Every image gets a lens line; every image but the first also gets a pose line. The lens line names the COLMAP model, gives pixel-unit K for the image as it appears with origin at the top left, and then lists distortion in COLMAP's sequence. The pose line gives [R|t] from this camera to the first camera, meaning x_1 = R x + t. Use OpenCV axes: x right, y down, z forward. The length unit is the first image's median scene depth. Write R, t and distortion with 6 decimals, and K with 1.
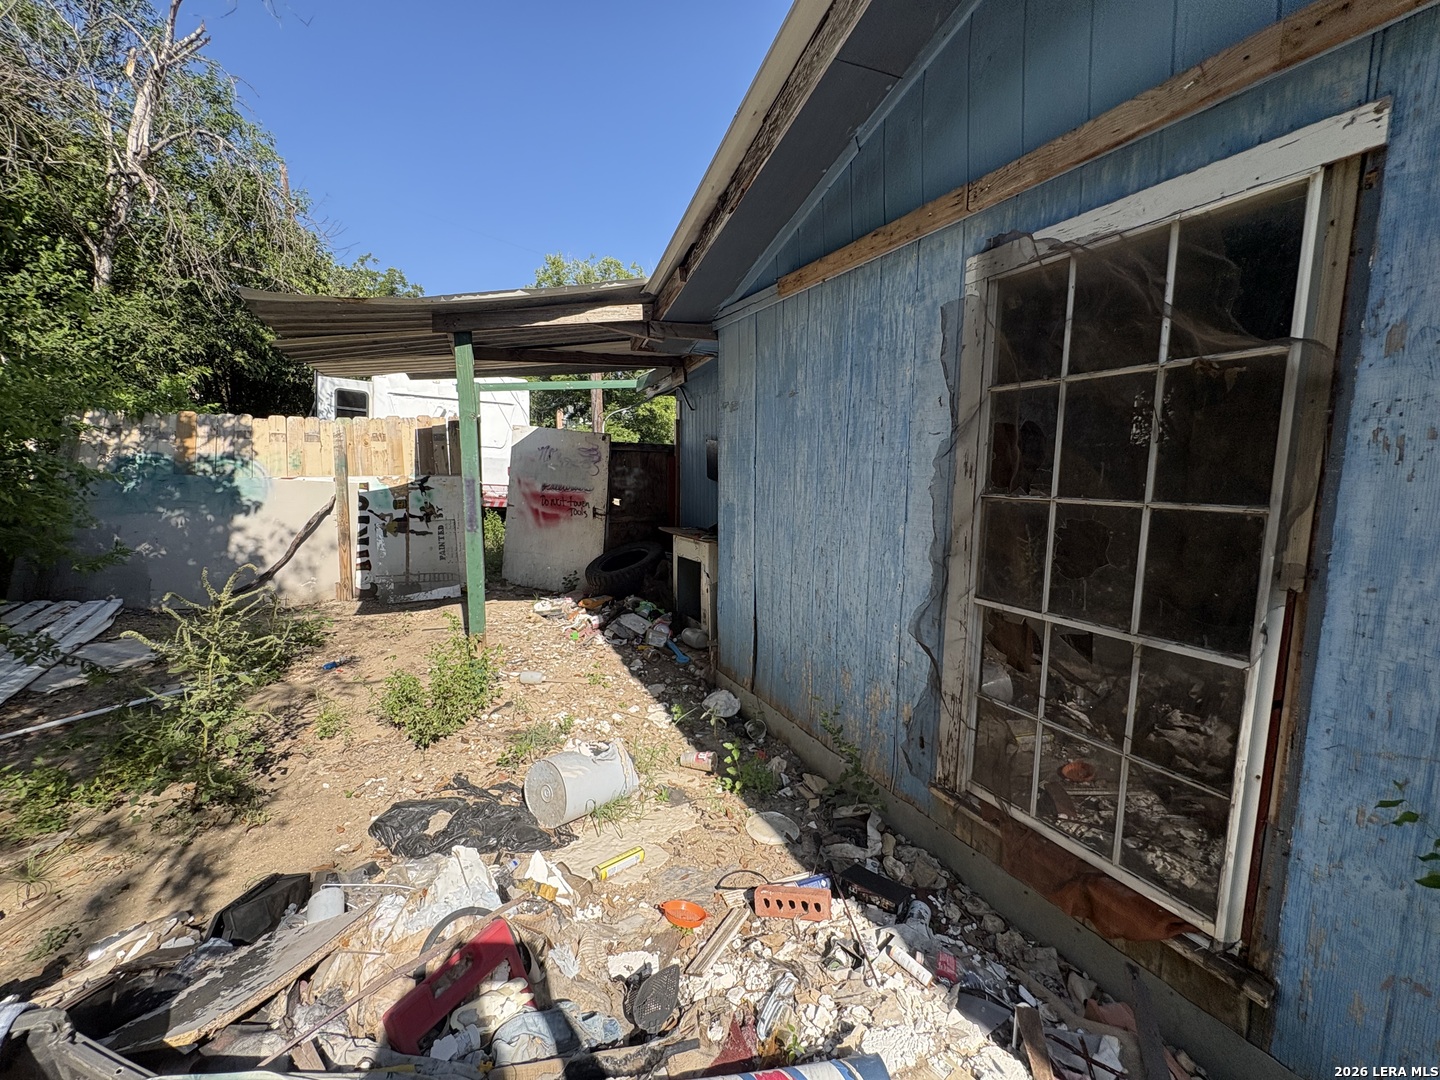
lens RADIAL K [[571.3, 0, 719.0], [0, 571.3, 536.5], [0, 0, 1]] dist [0.006547, 0.000097]
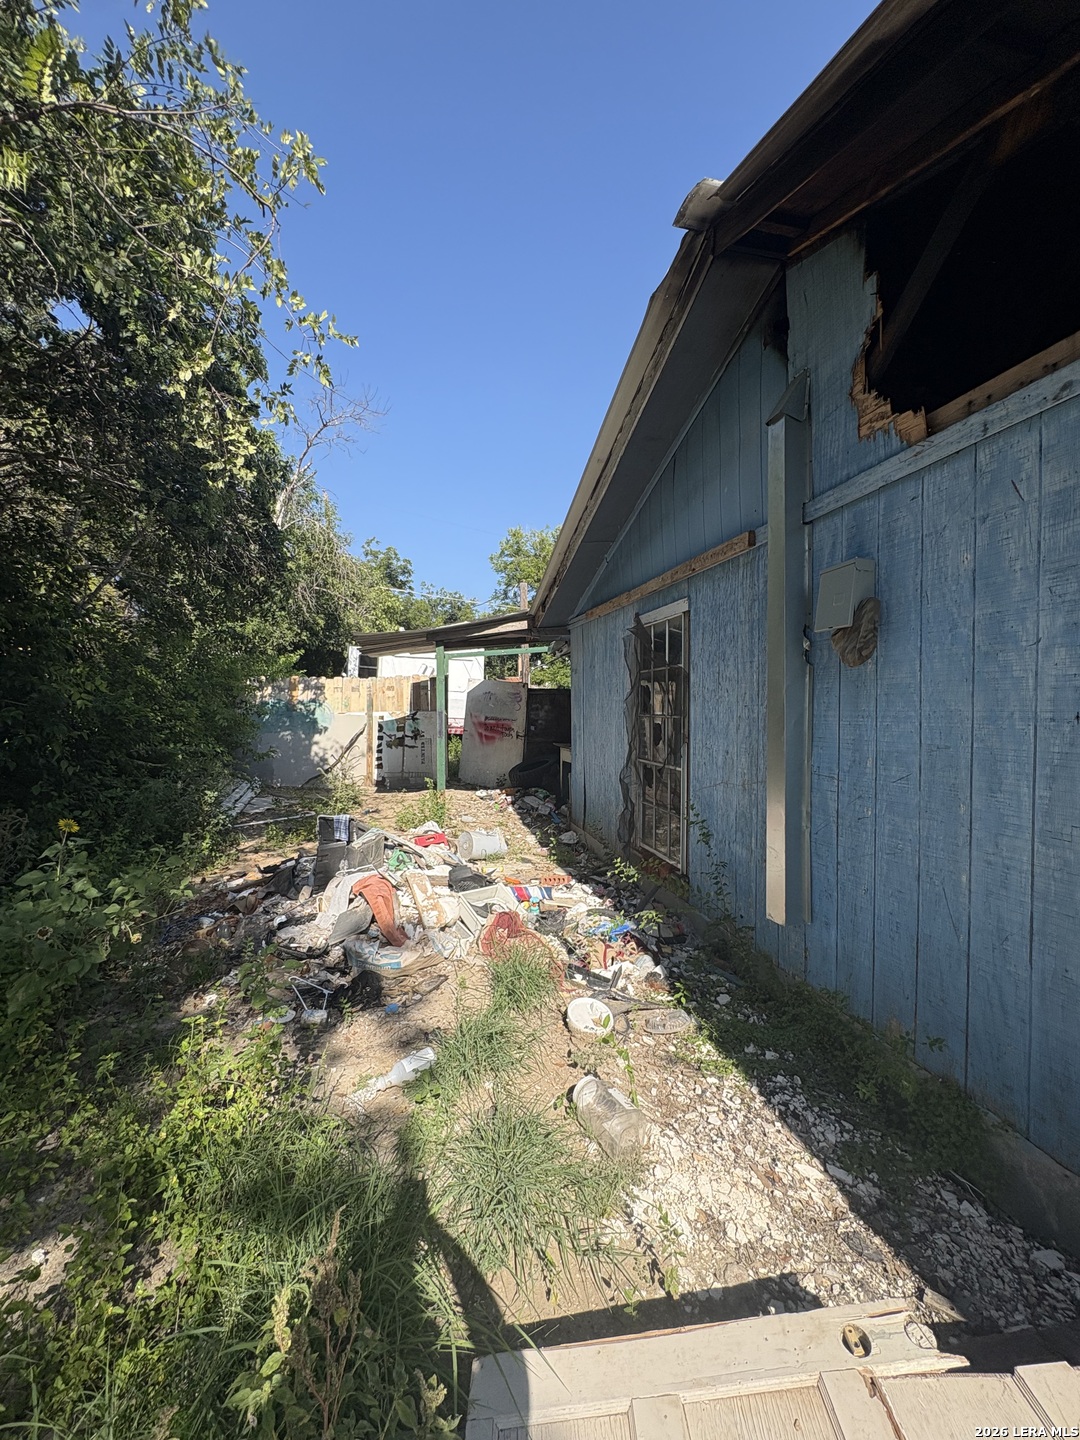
lens RADIAL K [[571.3, 0, 539.9], [0, 571.3, 717.7], [0, 0, 1]] dist [0.006547, 0.000097]
pose [[0.971530, -0.003545, -0.236892, 0.221214], [-0.019969, 0.995105, -0.096788, 0.063662], [0.236075, 0.098763, 0.966703, -0.498270]]
